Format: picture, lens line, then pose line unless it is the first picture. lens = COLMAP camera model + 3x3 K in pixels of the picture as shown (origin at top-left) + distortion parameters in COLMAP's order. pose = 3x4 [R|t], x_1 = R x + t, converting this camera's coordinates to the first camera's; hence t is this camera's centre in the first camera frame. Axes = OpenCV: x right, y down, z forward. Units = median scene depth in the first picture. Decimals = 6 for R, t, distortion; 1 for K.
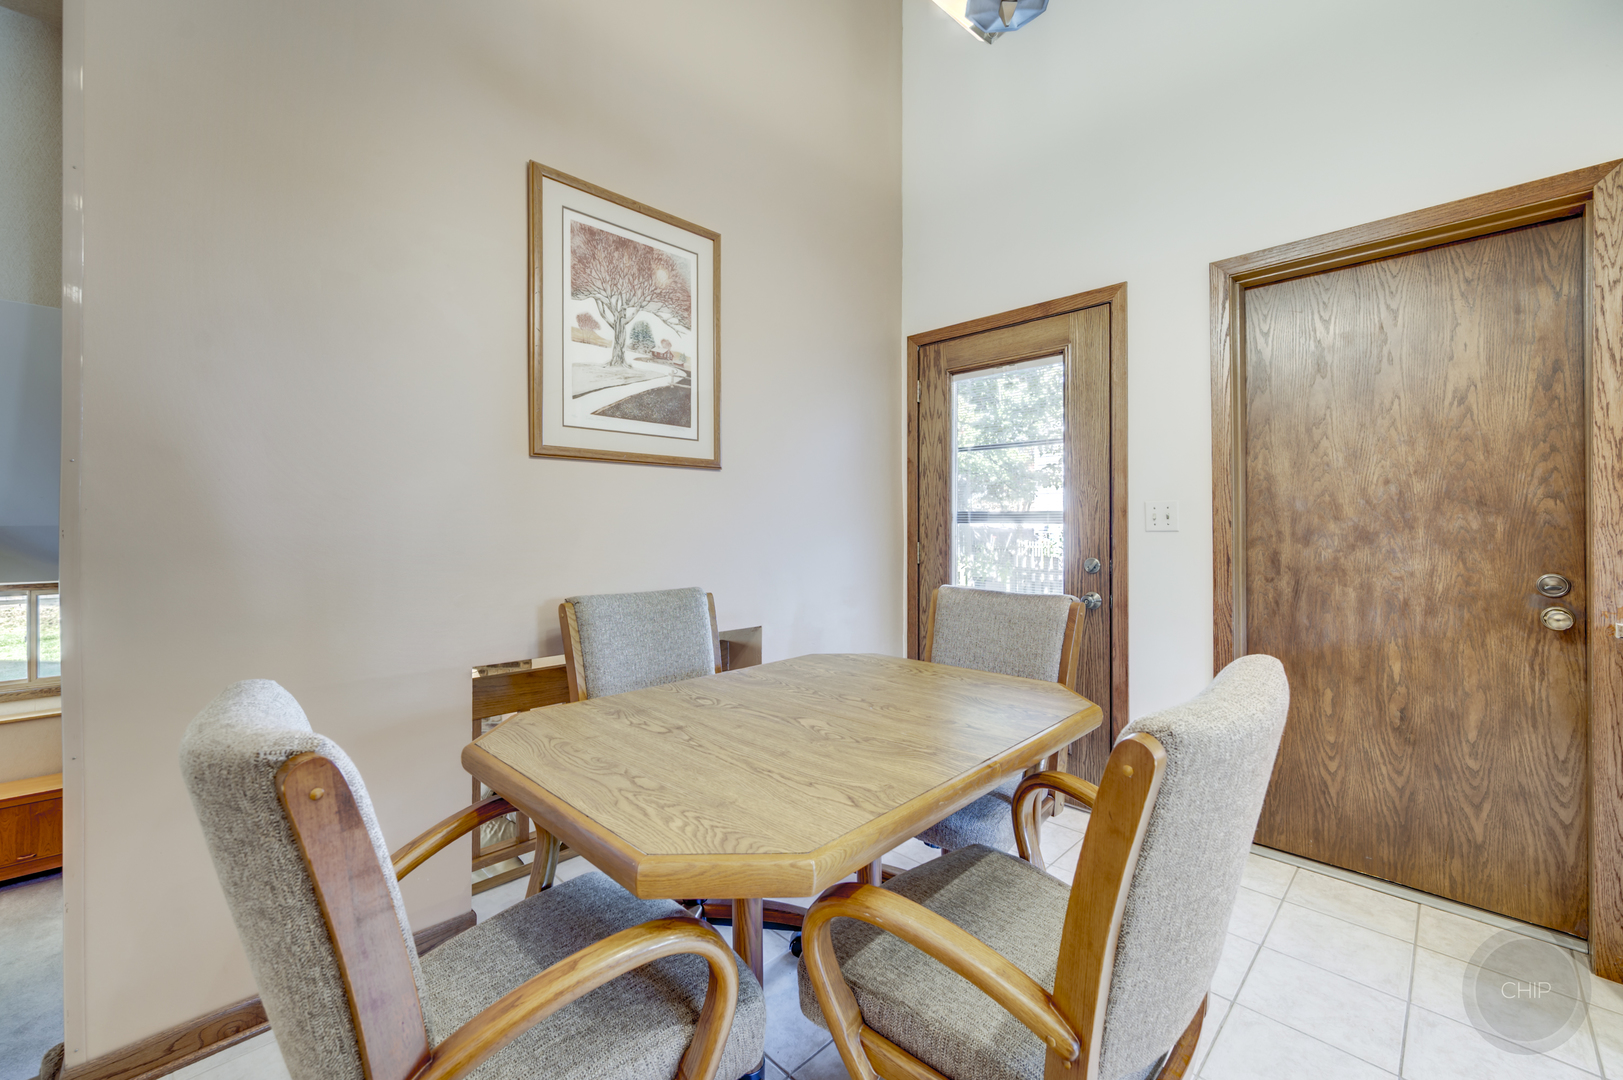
lens RADIAL K [[652.7, 0, 816.6], [0, 652.7, 525.9], [0, 0, 1]] dist [-0.000104, -0.000021]
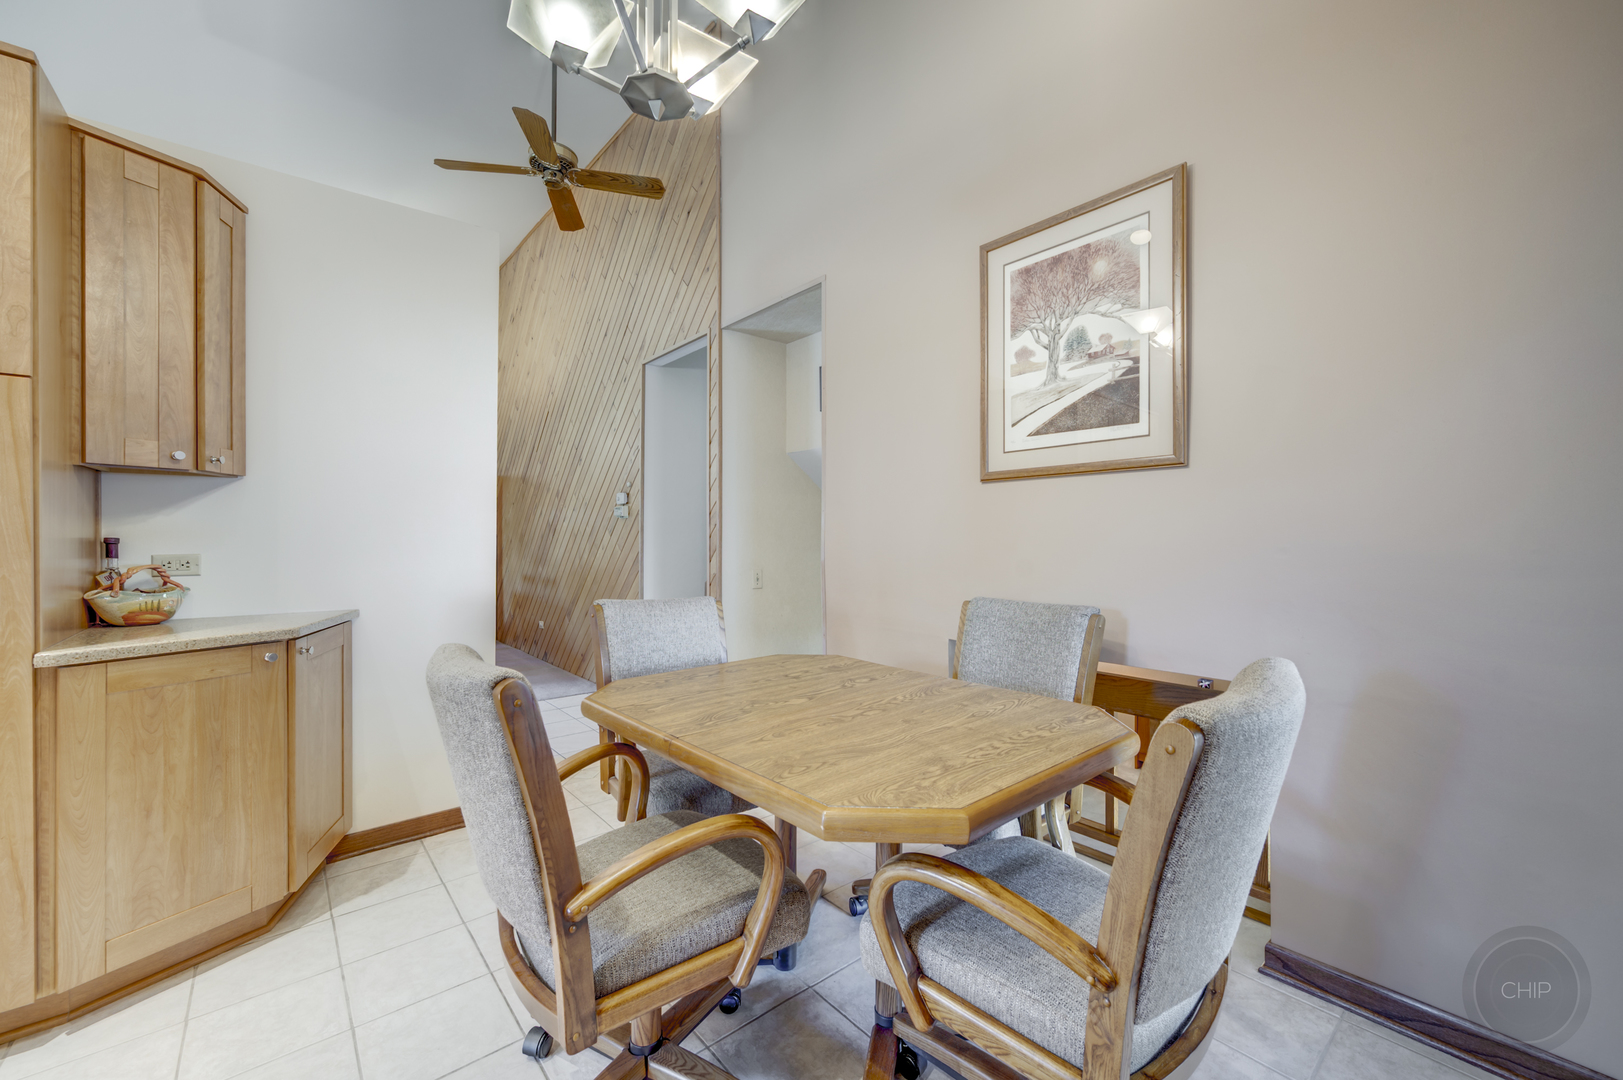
lens RADIAL K [[643.0, 0, 811.8], [0, 643.0, 532.7], [0, 0, 1]] dist [0.000386, 0.000217]
pose [[-0.086605, -0.004886, -0.996231, 0.727320], [0.001796, 0.999986, -0.005060, -0.003875], [0.996241, -0.002228, -0.086595, 0.695699]]
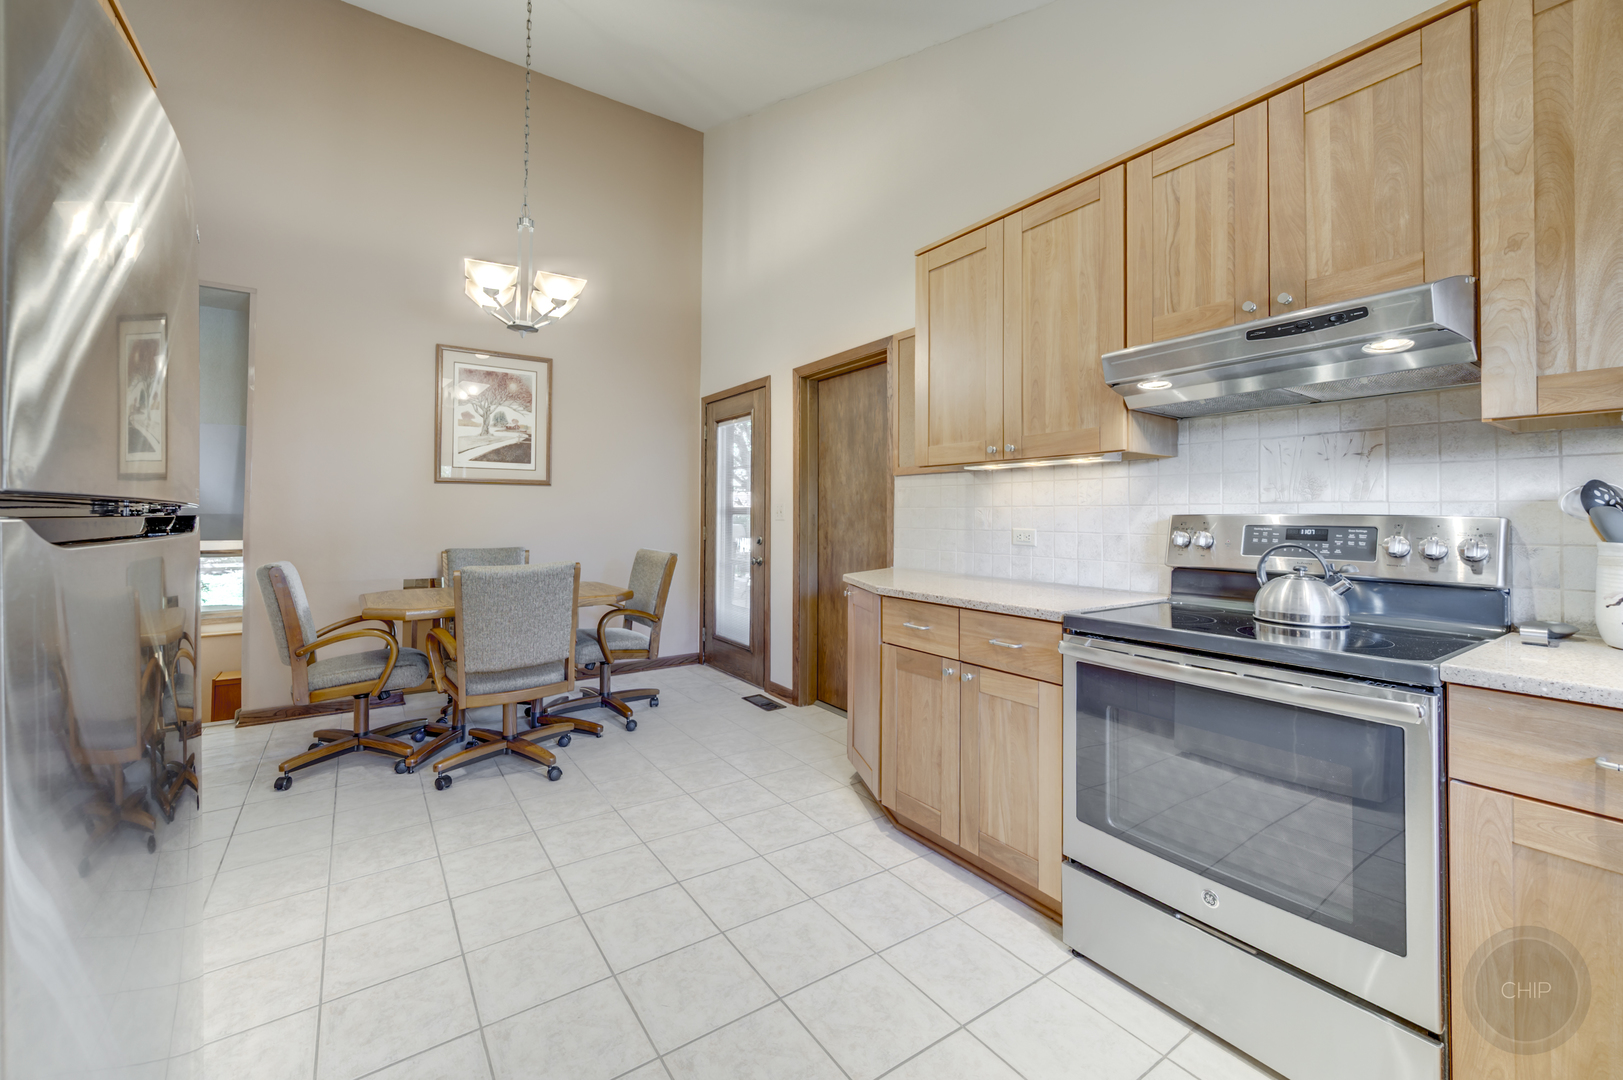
lens RADIAL K [[660.2, 0, 808.9], [0, 660.2, 502.2], [0, 0, 1]] dist [-0.000041, 0.000041]
pose [[0.982185, 0.001082, -0.187911, 1.028887], [-0.004904, 0.999790, -0.019876, -0.005451], [0.187850, 0.020443, 0.981985, -0.778351]]
